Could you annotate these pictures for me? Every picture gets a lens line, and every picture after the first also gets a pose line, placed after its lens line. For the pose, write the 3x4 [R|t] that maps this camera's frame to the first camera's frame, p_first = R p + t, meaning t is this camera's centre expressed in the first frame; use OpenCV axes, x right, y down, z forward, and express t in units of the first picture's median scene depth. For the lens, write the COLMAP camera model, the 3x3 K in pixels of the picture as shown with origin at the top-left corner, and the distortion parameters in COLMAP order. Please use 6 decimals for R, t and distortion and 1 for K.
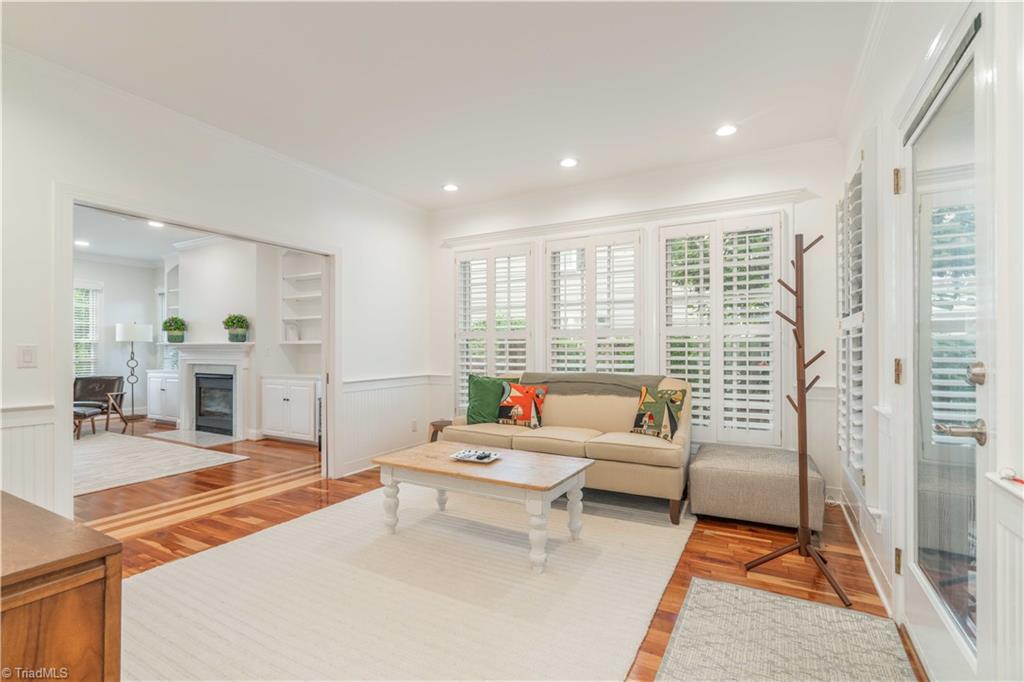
lens RADIAL K [[465.5, 0, 512.0], [0, 465.5, 341.0], [0, 0, 1]] dist [0.001534, 0.000457]
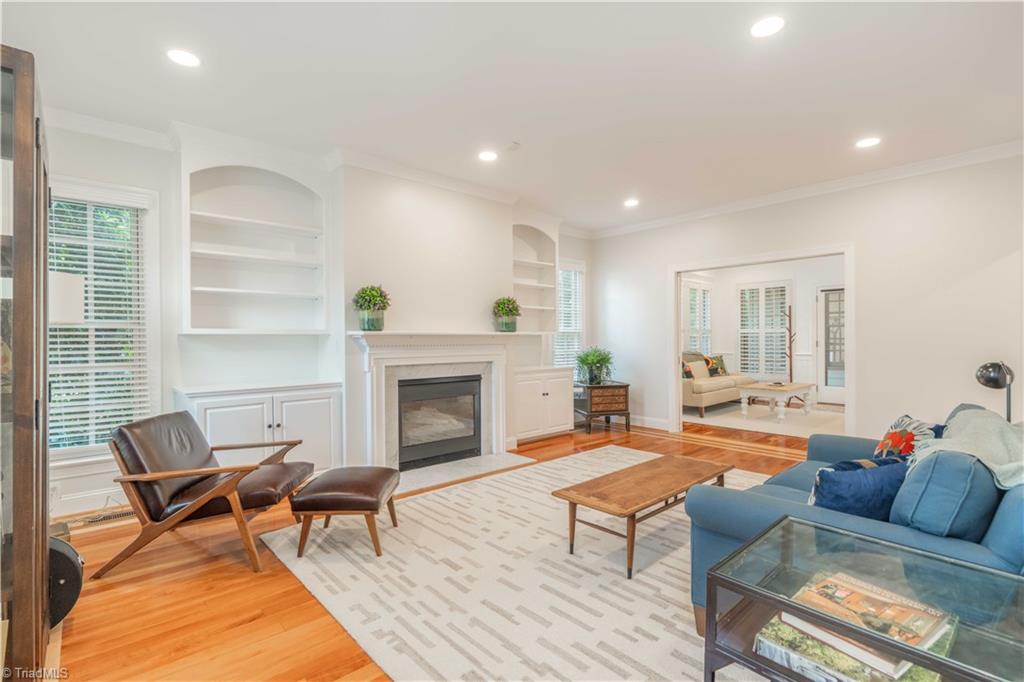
lens RADIAL K [[465.5, 0, 512.0], [0, 465.5, 341.0], [0, 0, 1]] dist [0.001534, 0.000457]
pose [[0.335297, -0.003510, 0.942106, -1.310696], [-0.009822, 0.999926, 0.007221, 0.011817], [-0.942061, -0.011674, 0.335237, 0.704270]]
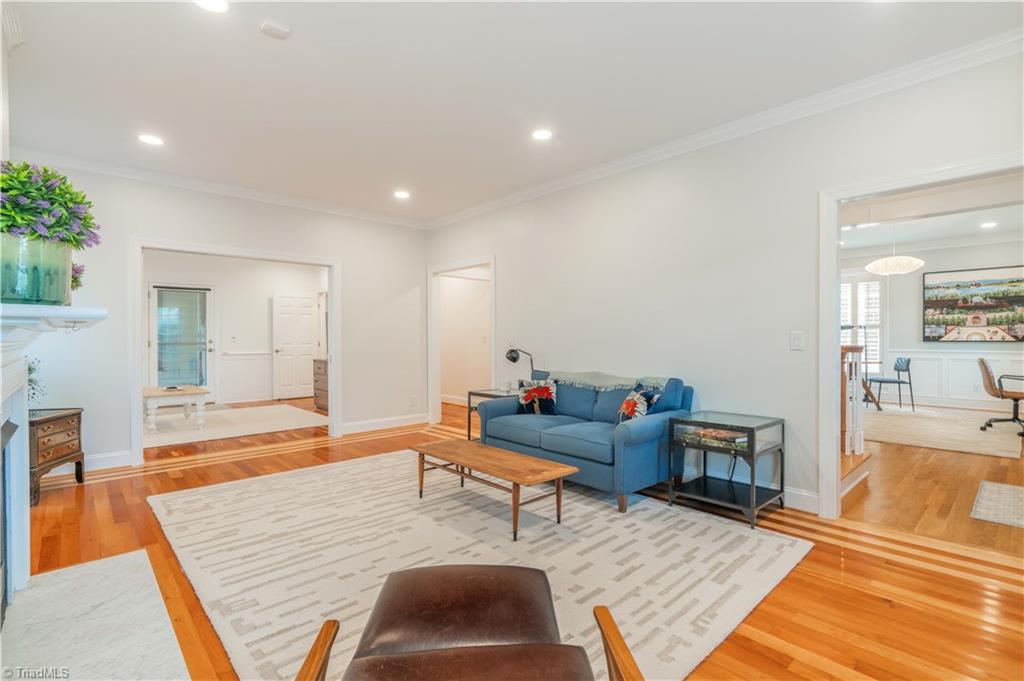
lens RADIAL K [[482.3, 0, 495.0], [0, 482.3, 342.0], [0, 0, 1]] dist [0.000658, 0.000840]
pose [[-0.937811, -0.000745, 0.347146, -1.046044], [-0.003188, 0.999974, -0.006466, 0.021813], [-0.347132, -0.007170, -0.937789, 1.209775]]
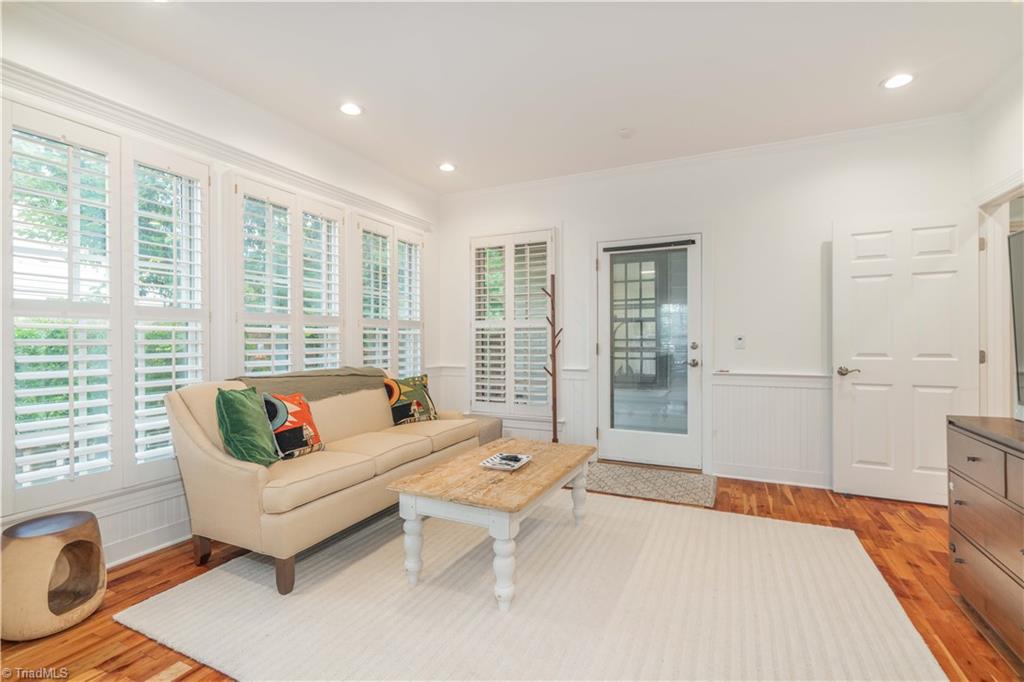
lens RADIAL K [[465.5, 0, 512.0], [0, 465.5, 341.0], [0, 0, 1]] dist [0.001534, 0.000457]
pose [[-0.052338, -0.001672, 0.998628, -0.449465], [-0.011467, 0.999934, 0.001073, 0.009490], [-0.998564, -0.011395, -0.052354, 0.492779]]
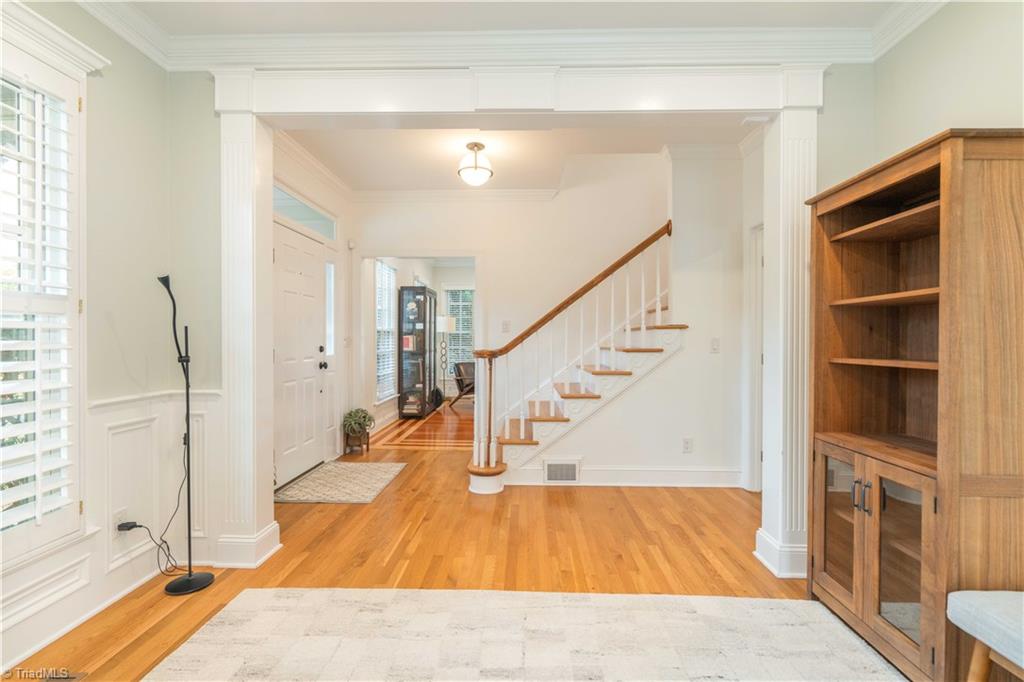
lens RADIAL K [[497.8, 0, 520.9], [0, 497.8, 340.7], [0, 0, 1]] dist [0.001130, 0.000208]
pose [[0.890545, -0.004138, 0.454876, -1.534197], [-0.006252, 0.999753, 0.021333, -0.006602], [-0.454852, -0.021842, 0.890299, -0.215267]]
